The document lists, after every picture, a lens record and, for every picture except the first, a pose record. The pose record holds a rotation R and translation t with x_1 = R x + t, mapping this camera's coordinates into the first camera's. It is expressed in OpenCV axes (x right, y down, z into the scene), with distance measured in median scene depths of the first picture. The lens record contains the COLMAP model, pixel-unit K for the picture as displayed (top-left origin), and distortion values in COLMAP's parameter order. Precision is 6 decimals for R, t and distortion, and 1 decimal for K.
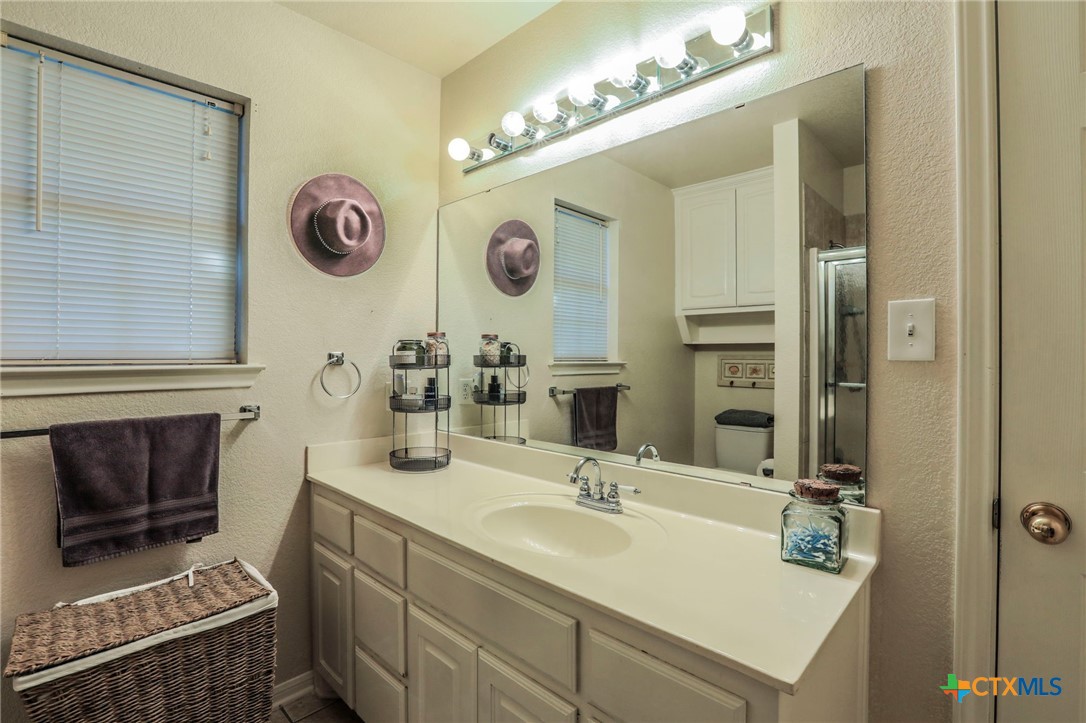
lens RADIAL K [[514.9, 0, 540.9], [0, 514.9, 350.7], [0, 0, 1]] dist [-0.000411, 0.000476]
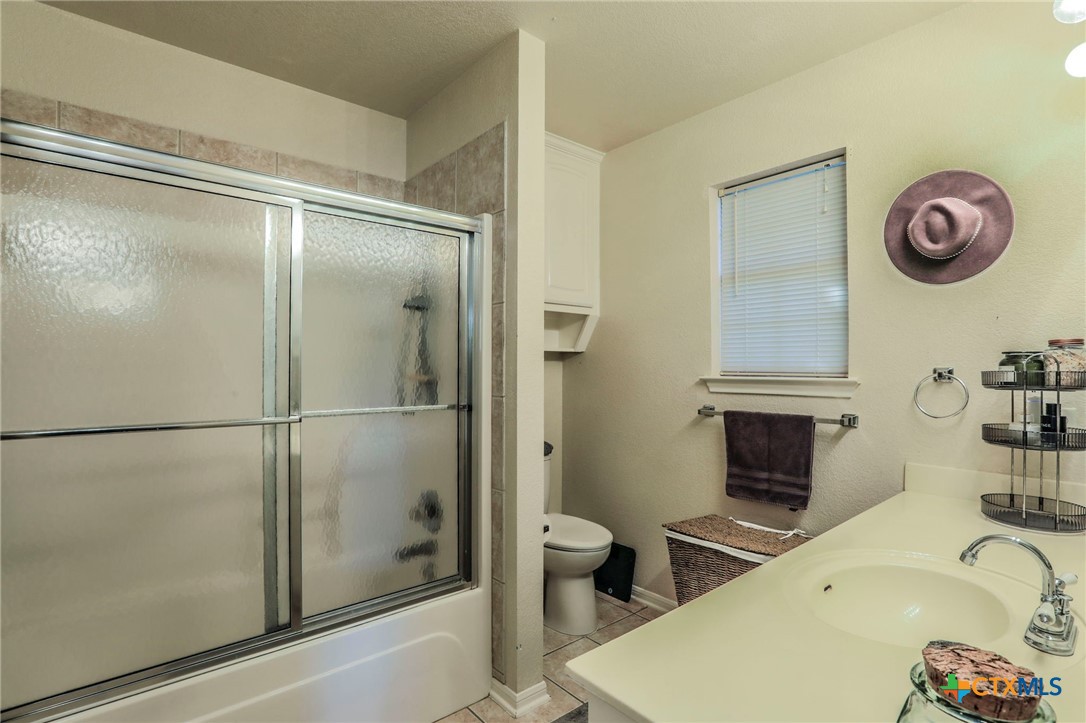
lens RADIAL K [[536.9, 0, 543.0], [0, 536.9, 361.5], [0, 0, 1]] dist [-0.000458, -0.000135]
pose [[-0.083837, -0.012927, -0.996396, 0.714828], [0.000326, 0.999915, -0.013001, 0.004981], [0.996479, -0.001415, -0.083826, 0.446278]]
